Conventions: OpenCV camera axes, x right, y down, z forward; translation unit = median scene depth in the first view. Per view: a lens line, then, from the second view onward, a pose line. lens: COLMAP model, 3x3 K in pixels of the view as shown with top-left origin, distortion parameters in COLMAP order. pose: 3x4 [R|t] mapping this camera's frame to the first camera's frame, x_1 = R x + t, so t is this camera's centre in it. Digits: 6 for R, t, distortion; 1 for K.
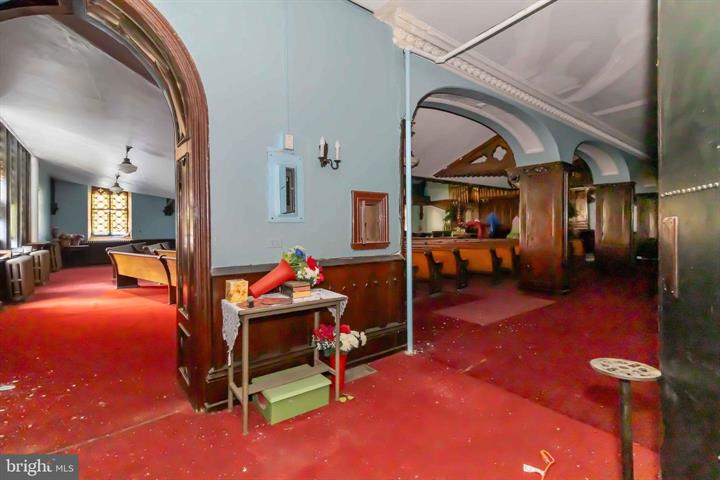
lens RADIAL K [[331.9, 0, 357.2], [0, 331.9, 238.4], [0, 0, 1]] dist [-0.003284, 0.000146]
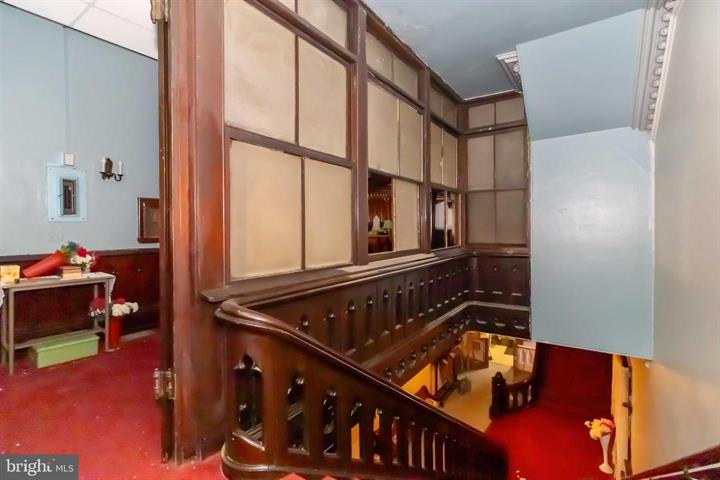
lens RADIAL K [[331.9, 0, 363.9], [0, 331.9, 238.0], [0, 0, 1]] dist [-0.003284, 0.000146]
pose [[0.945839, 0.004339, 0.324607, 0.493632], [-0.009153, 0.999870, 0.013304, -0.013012], [-0.324506, -0.015554, 0.945756, -0.636845]]
